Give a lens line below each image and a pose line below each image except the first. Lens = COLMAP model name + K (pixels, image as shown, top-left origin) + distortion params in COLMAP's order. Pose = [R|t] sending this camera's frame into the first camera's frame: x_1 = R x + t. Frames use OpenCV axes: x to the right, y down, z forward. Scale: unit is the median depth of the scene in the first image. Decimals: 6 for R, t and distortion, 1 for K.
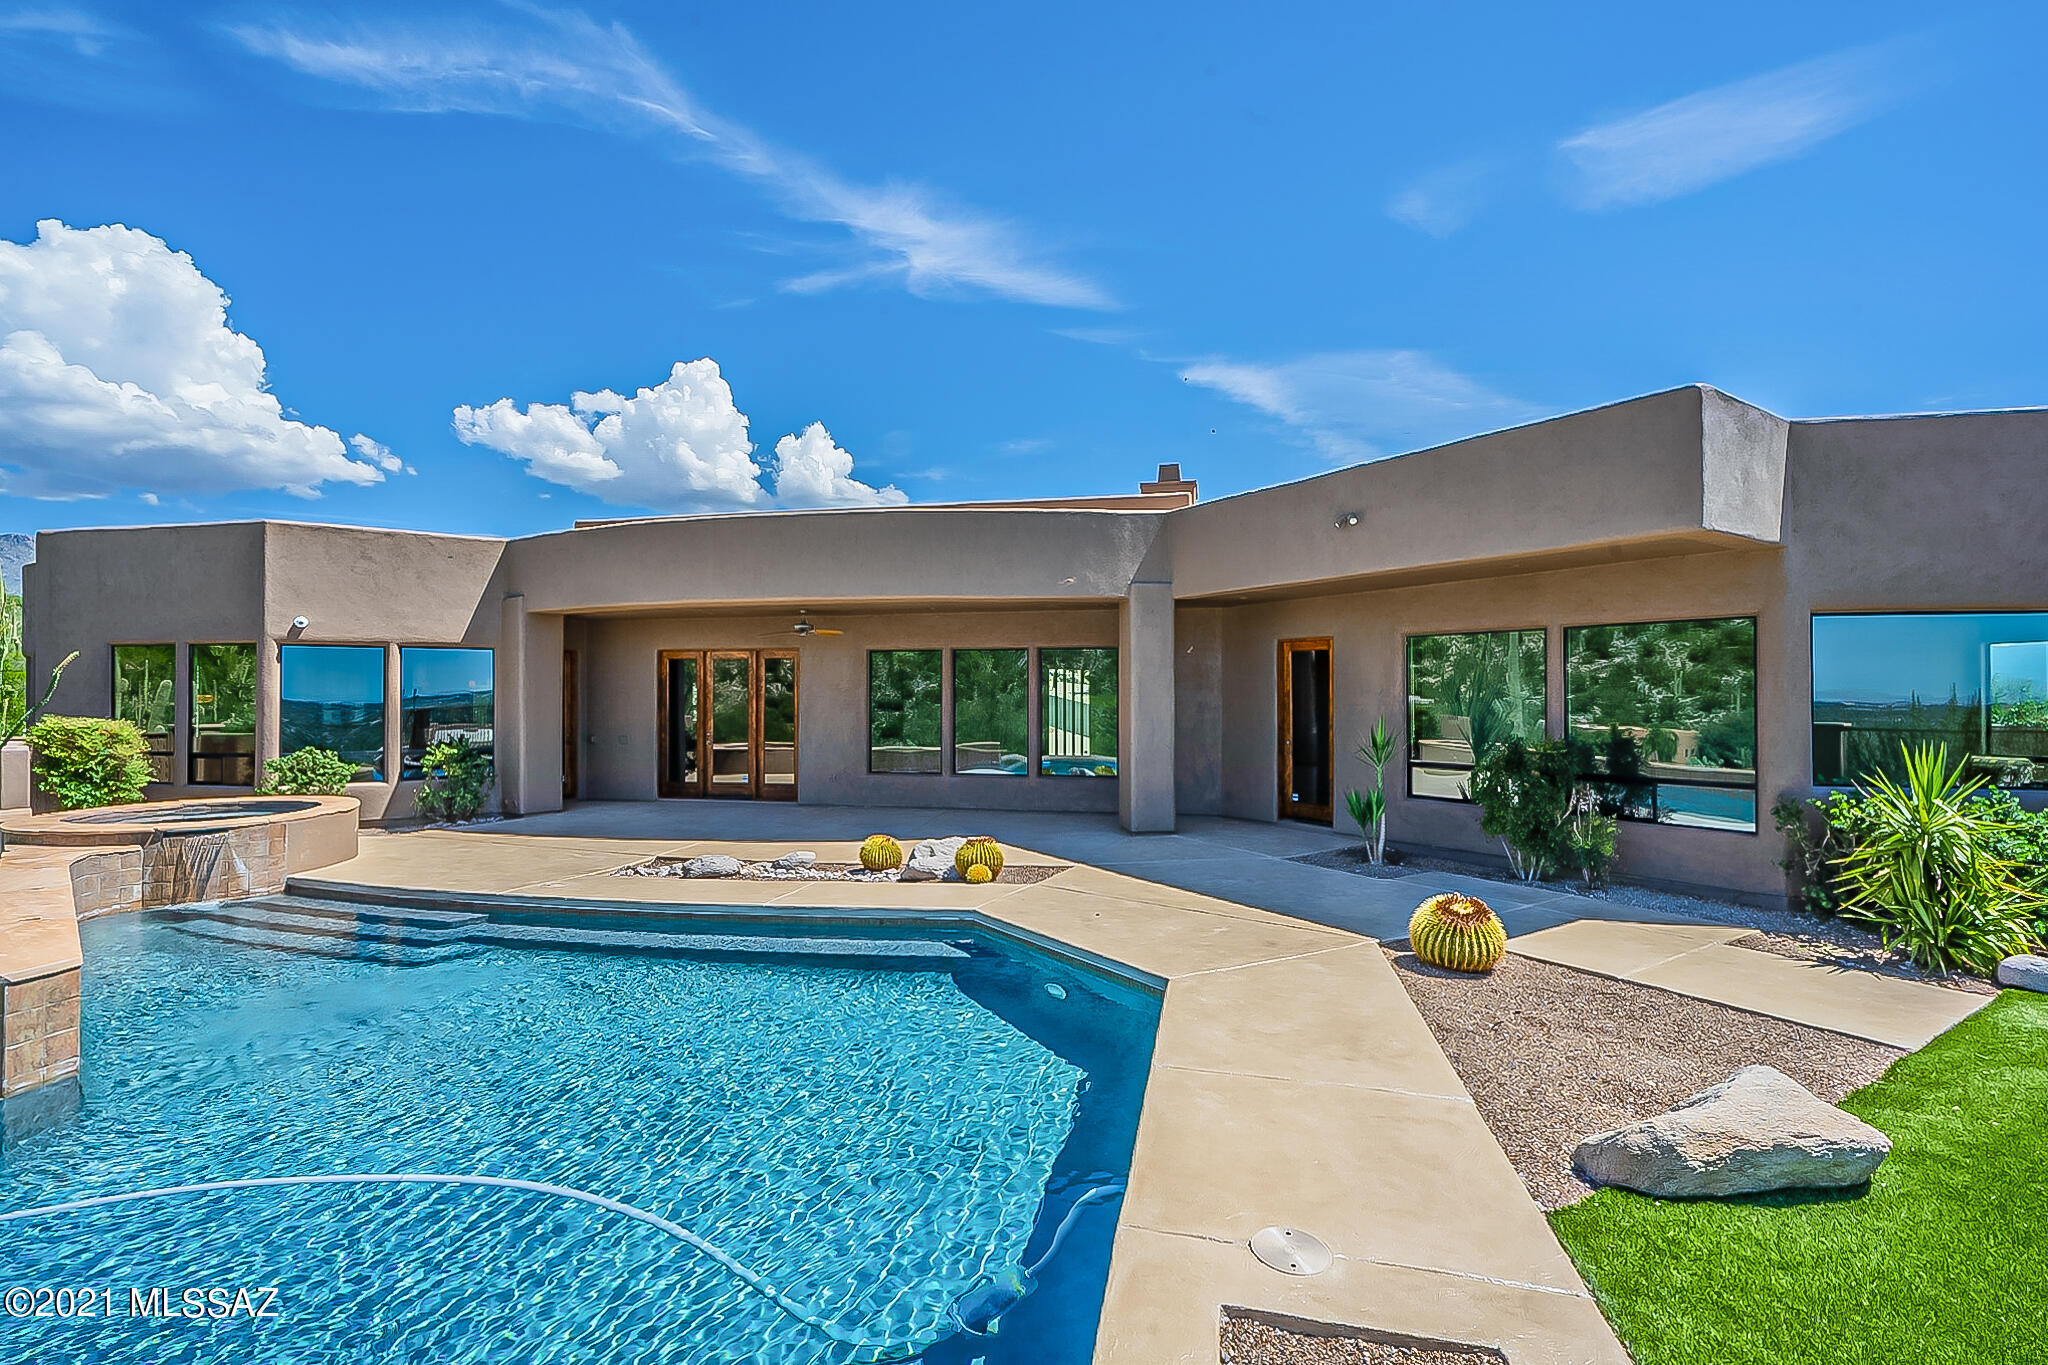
lens RADIAL K [[933.8, 0, 1026.2], [0, 933.8, 687.8], [0, 0, 1]] dist [0.000147, 0.002078]
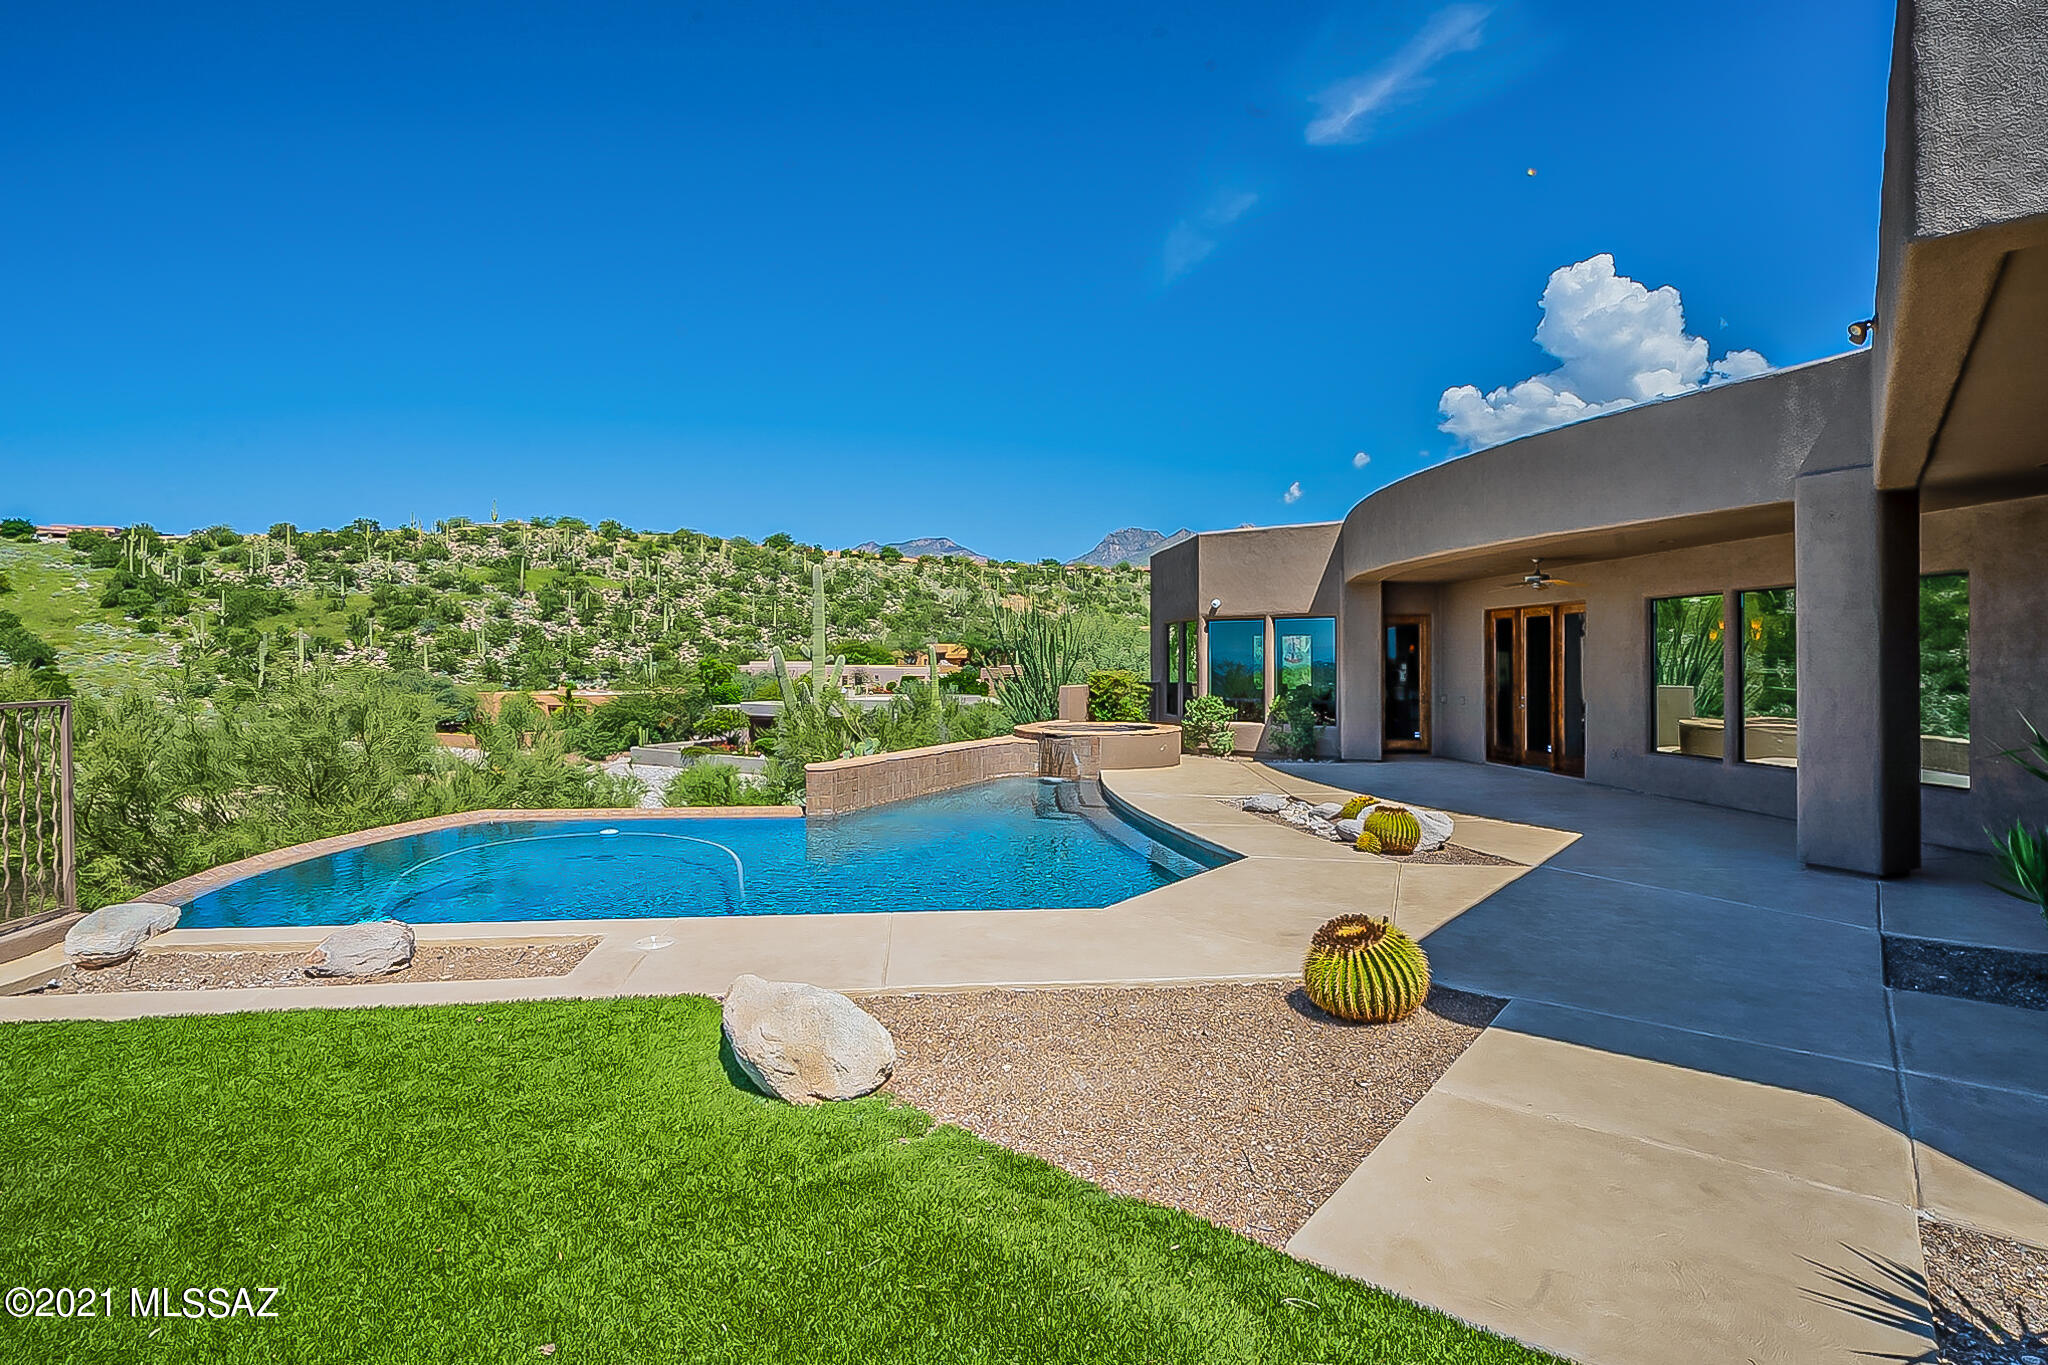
lens RADIAL K [[1018.8, 0, 1032.4], [0, 1018.8, 666.0], [0, 0, 1]] dist [0.009796, -0.000981]
pose [[0.335773, 0.005133, -0.941929, 0.533429], [0.004440, 0.999965, 0.007032, 0.010244], [0.941932, -0.006543, 0.335739, 0.231314]]
